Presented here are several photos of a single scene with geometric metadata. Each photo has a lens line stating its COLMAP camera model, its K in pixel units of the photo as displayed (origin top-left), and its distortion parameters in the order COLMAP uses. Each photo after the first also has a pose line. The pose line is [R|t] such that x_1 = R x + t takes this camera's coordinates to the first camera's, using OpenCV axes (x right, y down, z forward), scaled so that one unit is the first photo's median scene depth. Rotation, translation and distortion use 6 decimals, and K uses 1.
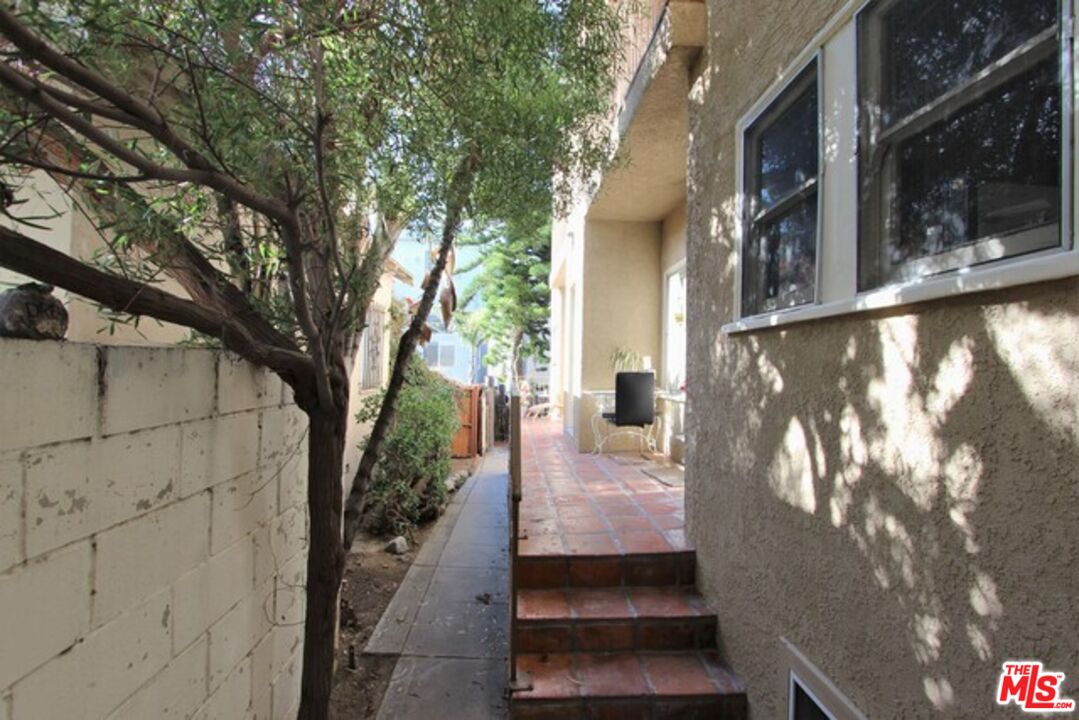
lens RADIAL K [[510.5, 0, 540.7], [0, 510.5, 358.2], [0, 0, 1]] dist [0.000000, 0.000000]
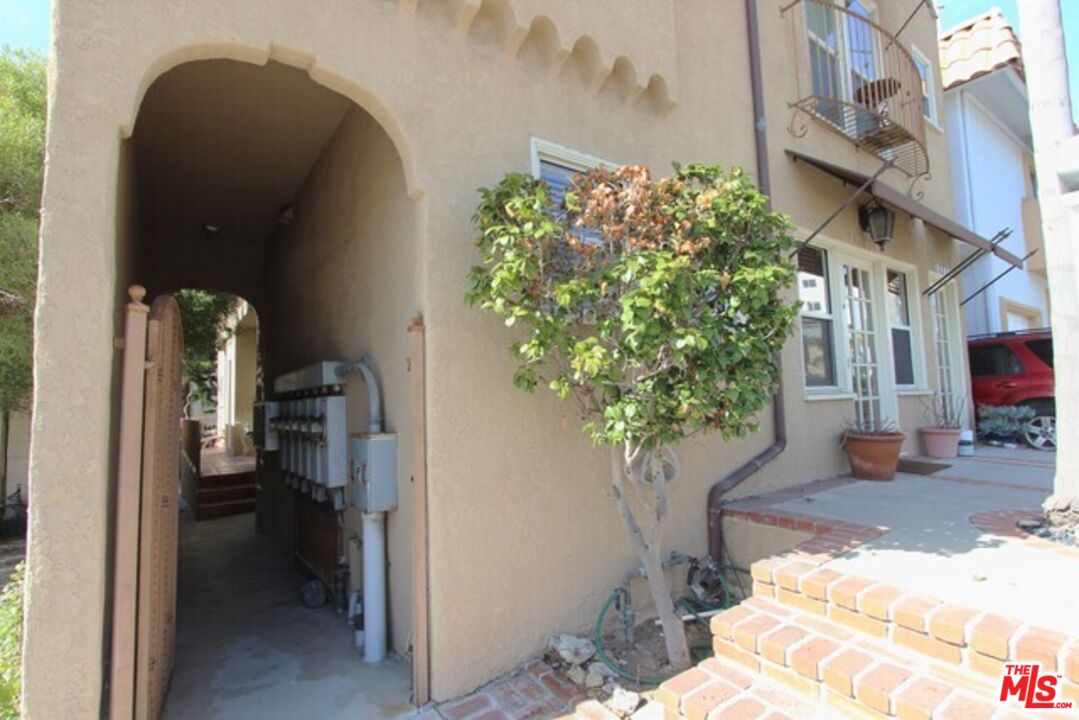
lens RADIAL K [[505.6, 0, 538.8], [0, 505.6, 361.3], [0, 0, 1]] dist [-0.013296, 0.000028]
pose [[0.835939, -0.006555, 0.548783, 0.001406], [0.040148, 0.997980, -0.049236, -0.006460], [-0.547352, 0.063191, 0.834514, -0.405197]]
